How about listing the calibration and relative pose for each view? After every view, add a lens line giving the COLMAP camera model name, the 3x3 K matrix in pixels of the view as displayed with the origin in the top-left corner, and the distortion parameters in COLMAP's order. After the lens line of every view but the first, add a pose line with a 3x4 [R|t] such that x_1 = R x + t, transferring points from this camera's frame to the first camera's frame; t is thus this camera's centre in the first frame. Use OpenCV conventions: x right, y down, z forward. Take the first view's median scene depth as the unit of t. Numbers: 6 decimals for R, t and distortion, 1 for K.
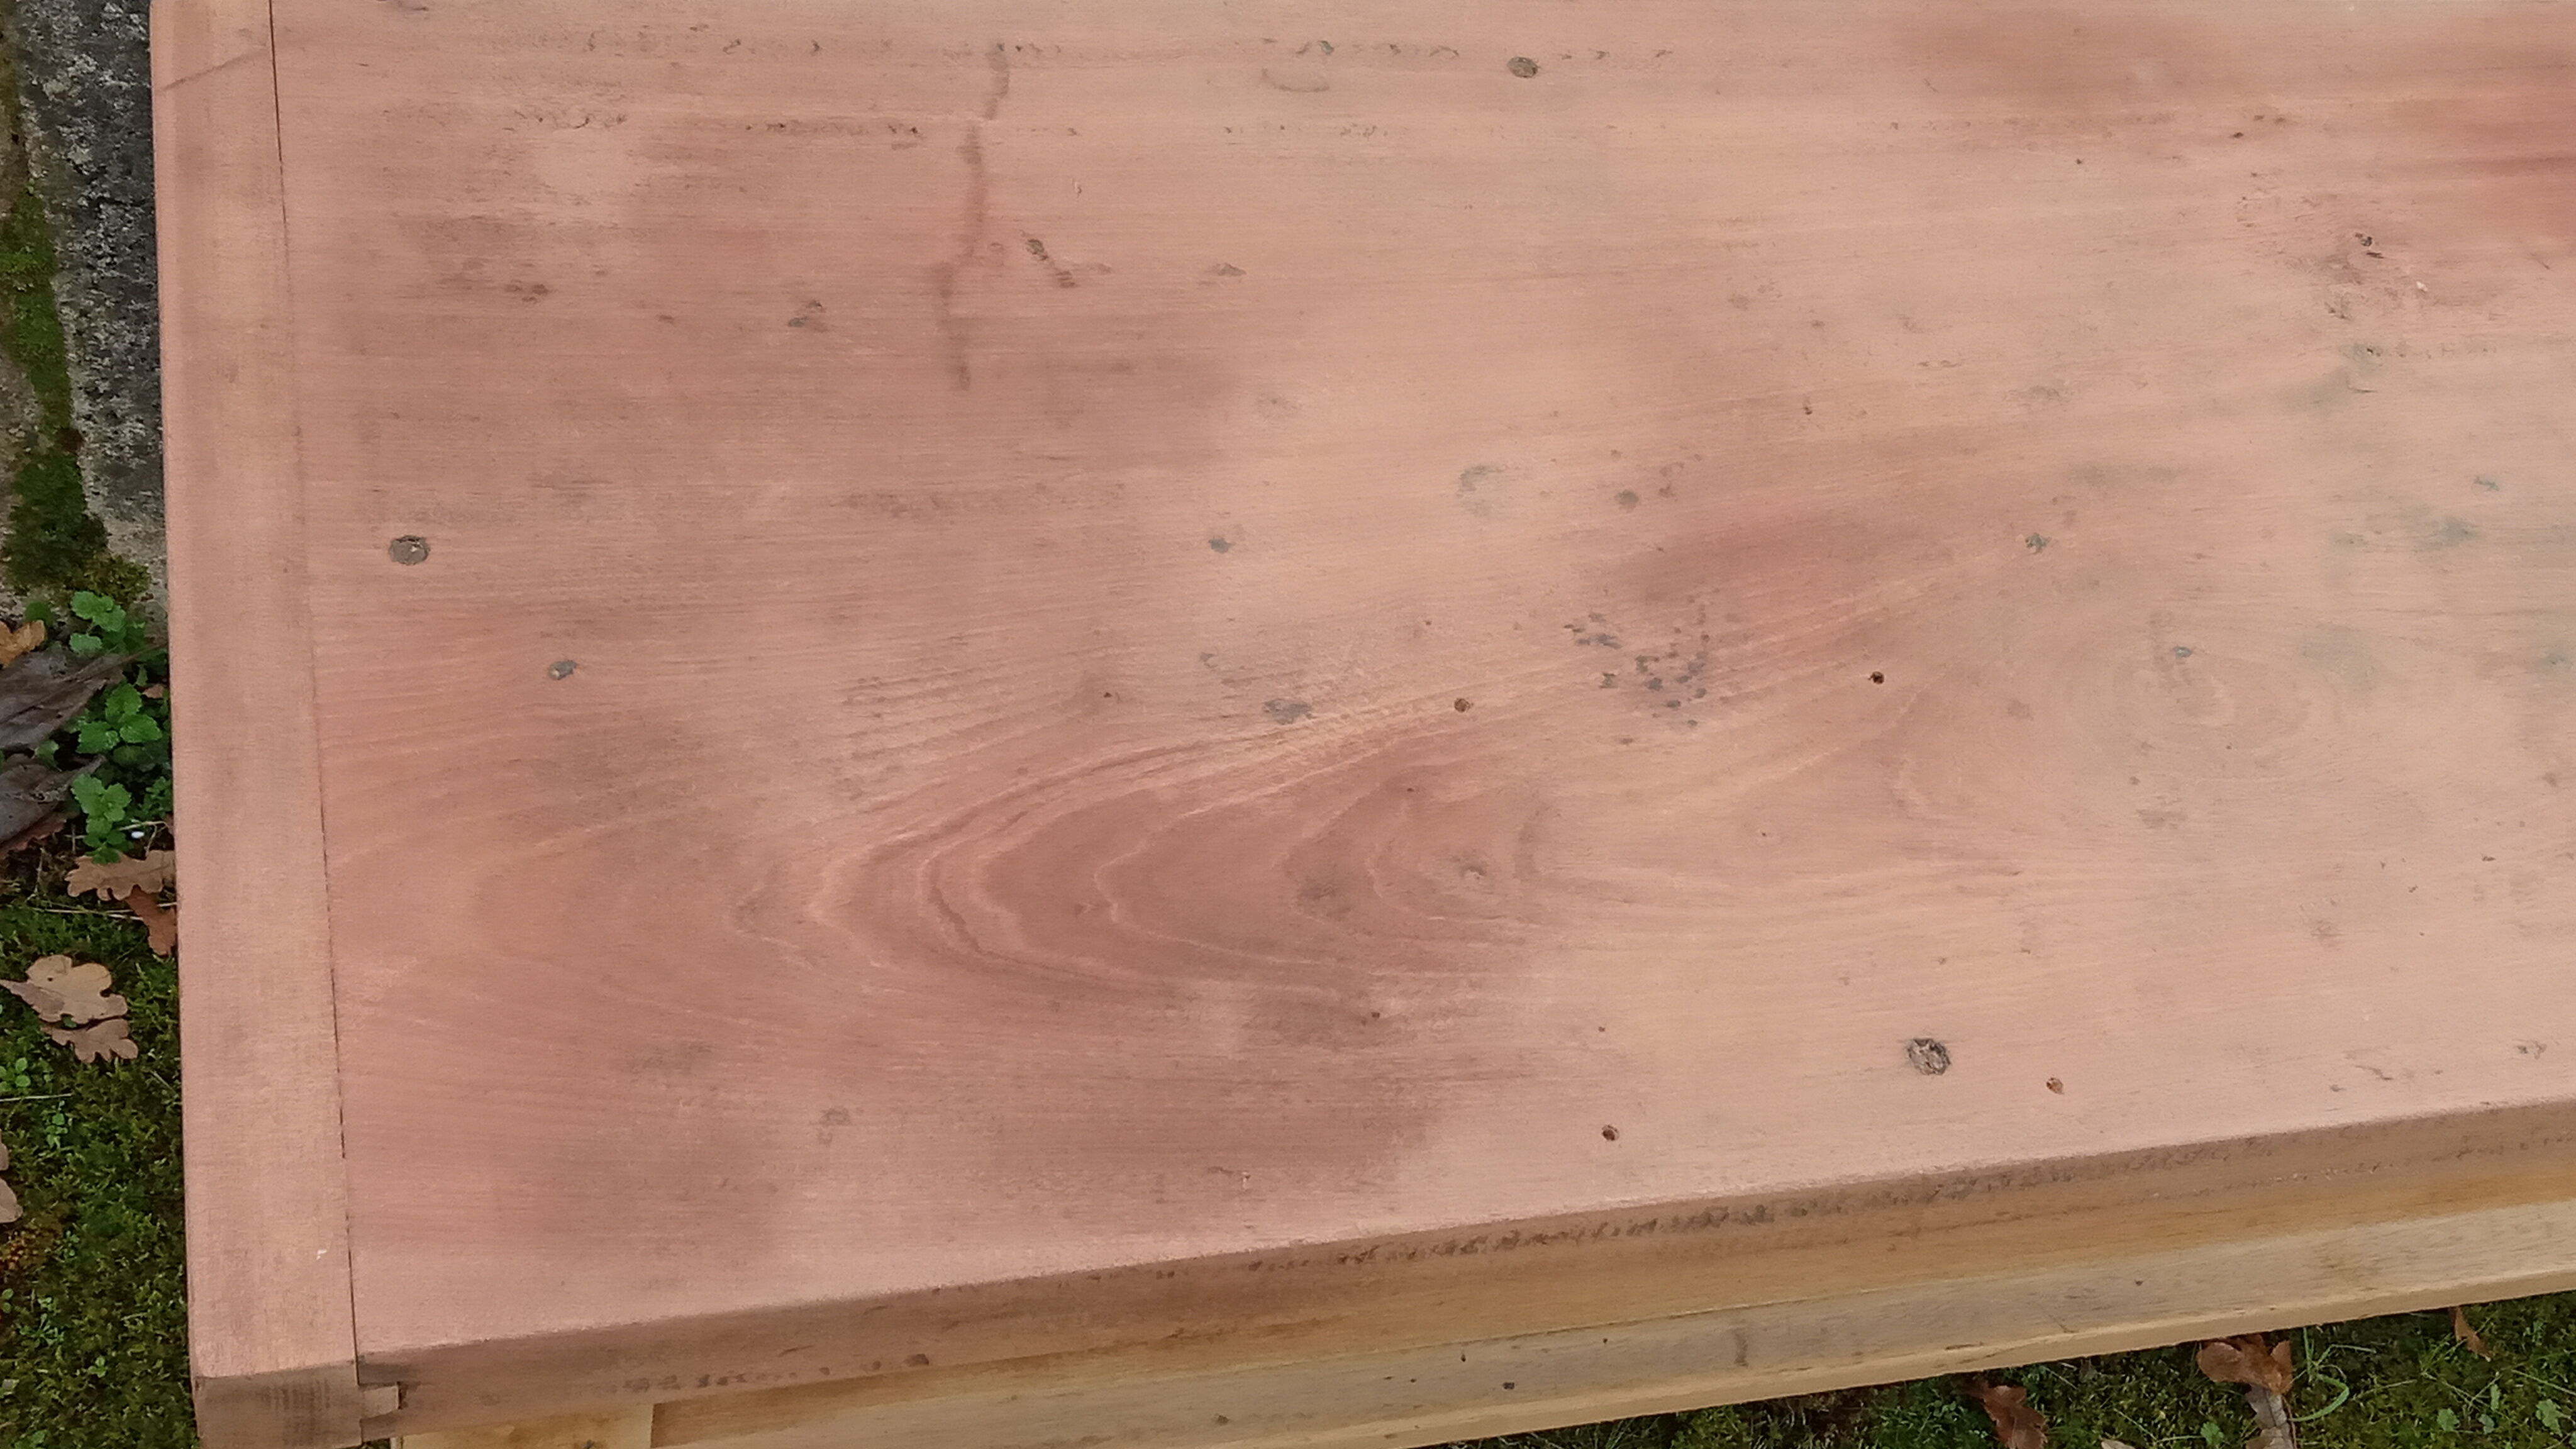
lens RADIAL K [[3181.0, 0, 1288.0], [0, 3181.0, 724.5], [0, 0, 1]] dist [0.070059, -0.166594]
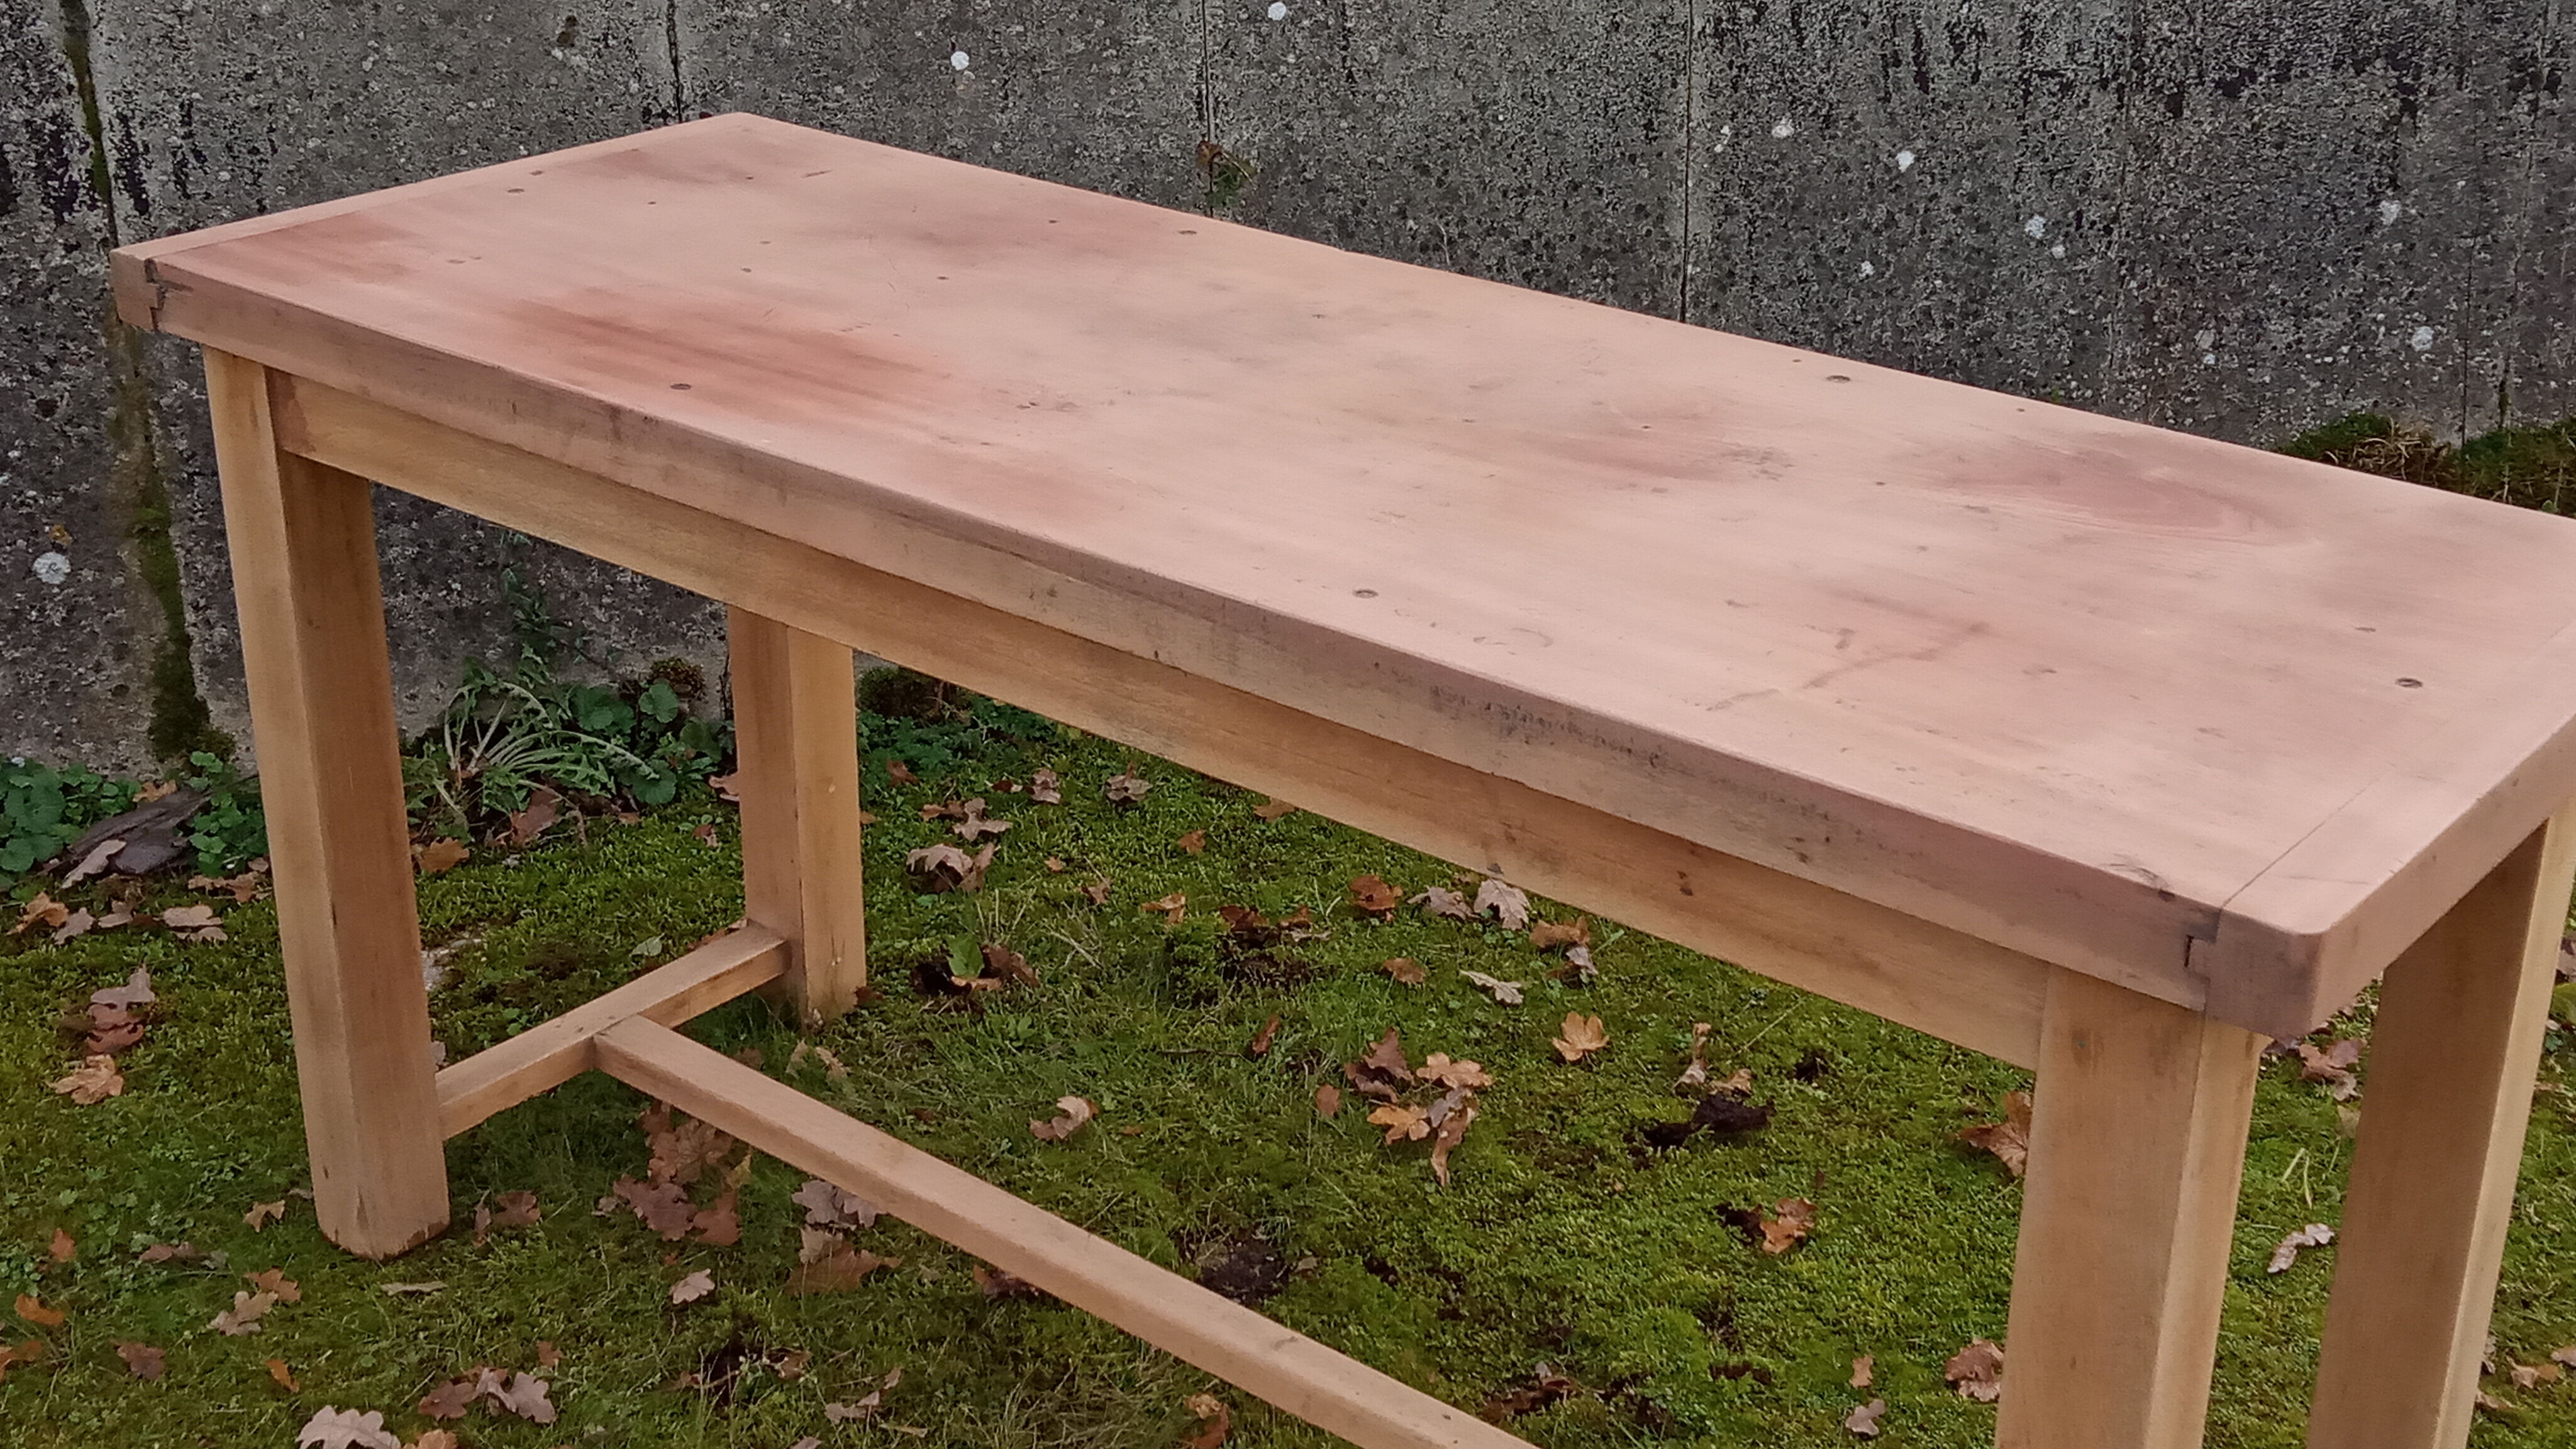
lens RADIAL K [[3182.8, 0, 1288.0], [0, 3182.8, 724.5], [0, 0, 1]] dist [0.027590, 0.010060]
pose [[0.980949, -0.192464, -0.026396, 0.247686], [0.161917, 0.885097, -0.436332, 0.822043], [0.107341, 0.423746, 0.899398, -0.481148]]
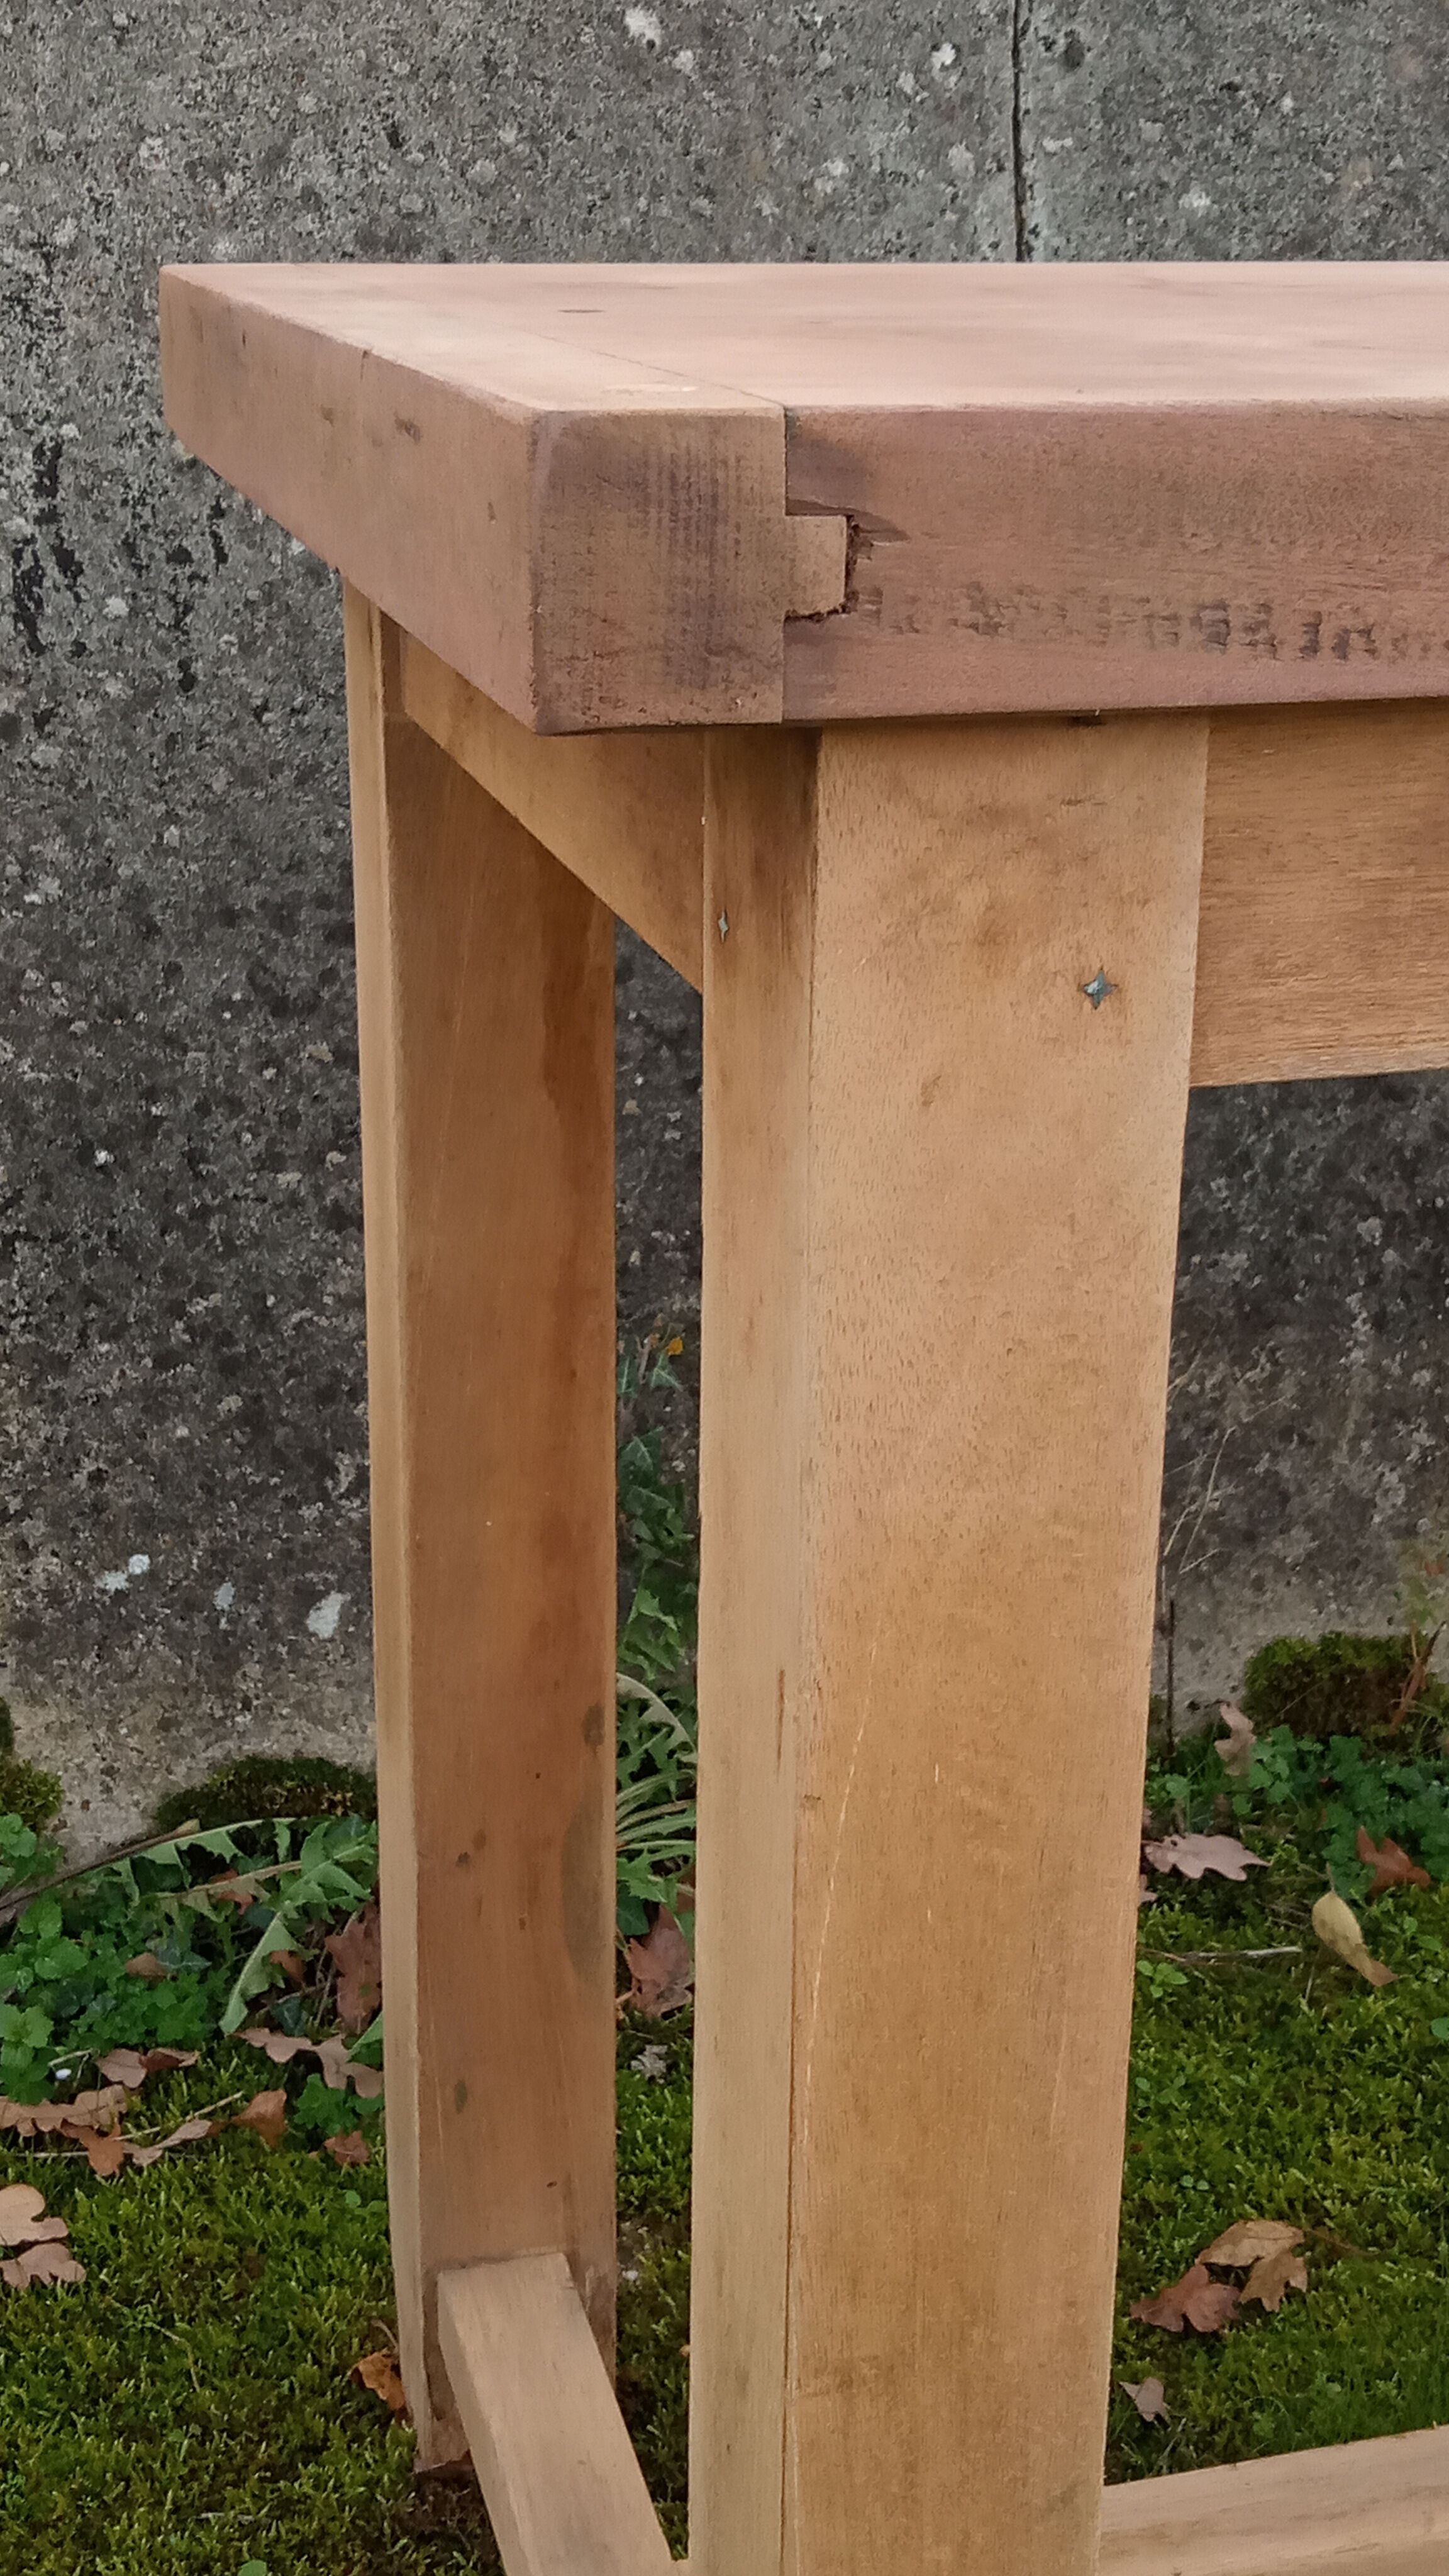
lens RADIAL K [[3181.0, 0, 724.5], [0, 3181.0, 1288.0], [0, 0, 1]] dist [0.070059, -0.166594]
pose [[0.982452, -0.184213, -0.029221, -0.153920], [0.142835, 0.843824, -0.517262, 0.312724], [0.119944, 0.504011, 0.855328, 0.280464]]
